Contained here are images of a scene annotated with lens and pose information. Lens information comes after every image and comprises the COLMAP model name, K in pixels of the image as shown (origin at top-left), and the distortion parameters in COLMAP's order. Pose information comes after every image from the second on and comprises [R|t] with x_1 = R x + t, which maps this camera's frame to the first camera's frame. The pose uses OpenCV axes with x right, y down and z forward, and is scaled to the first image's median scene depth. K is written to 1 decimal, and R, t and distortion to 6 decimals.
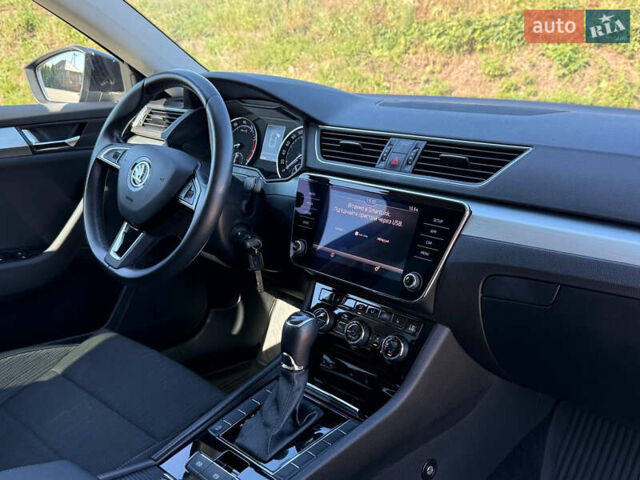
lens RADIAL K [[639.8, 0, 320.0], [0, 639.8, 240.0], [0, 0, 1]] dist [0.124270, -0.253372]
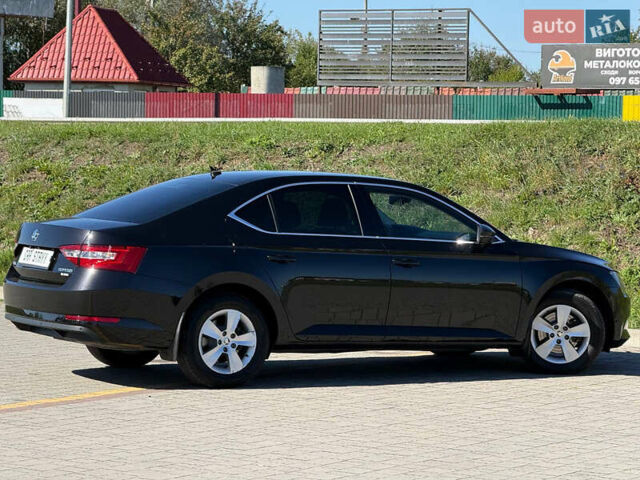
lens RADIAL K [[2267.9, 0, 320.0], [0, 2267.9, 240.0], [0, 0, 1]] dist [0.220818, 1.785560]
pose [[0.956820, 0.034097, -0.288675, 0.720877], [-0.107604, 0.964094, -0.242783, 0.686260], [0.270032, 0.263362, 0.926134, -2.521846]]
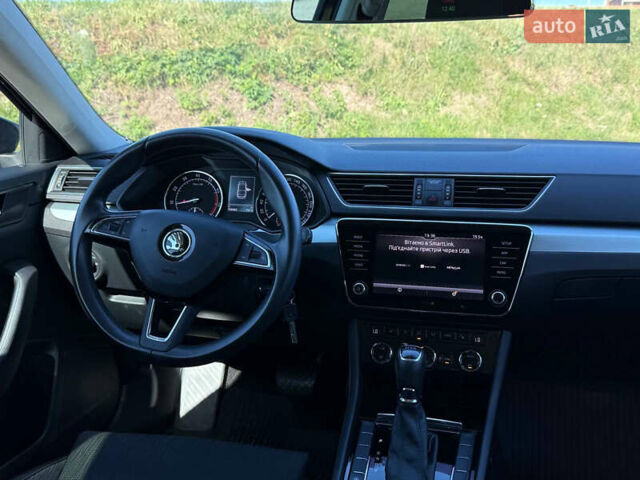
lens RADIAL K [[638.8, 0, 324.1], [0, 638.8, 244.3], [0, 0, 1]] dist [0.180316, -0.419438]
pose [[0.854802, -0.141948, 0.499164, -0.099755], [0.161035, 0.986937, 0.004888, -0.012631], [-0.493337, 0.076204, 0.866494, 0.019158]]
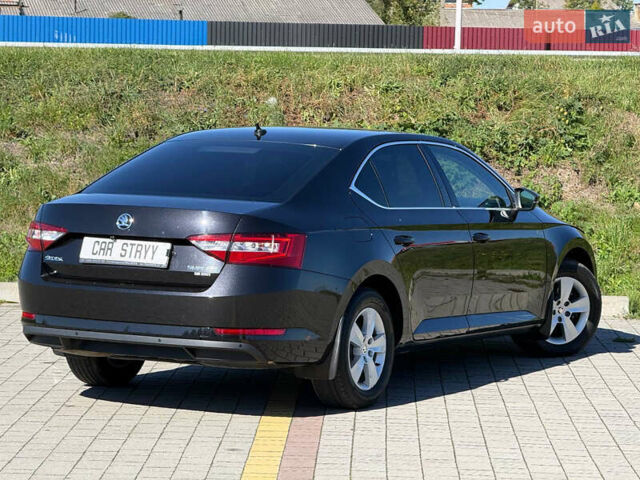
lens RADIAL K [[2267.9, 0, 320.0], [0, 2267.9, 240.0], [0, 0, 1]] dist [0.220818, 1.785560]
pose [[0.963652, 0.004642, 0.267119, -0.695631], [0.055756, 0.974338, -0.218077, 0.527897], [-0.261276, 0.225044, 0.938664, -2.045300]]
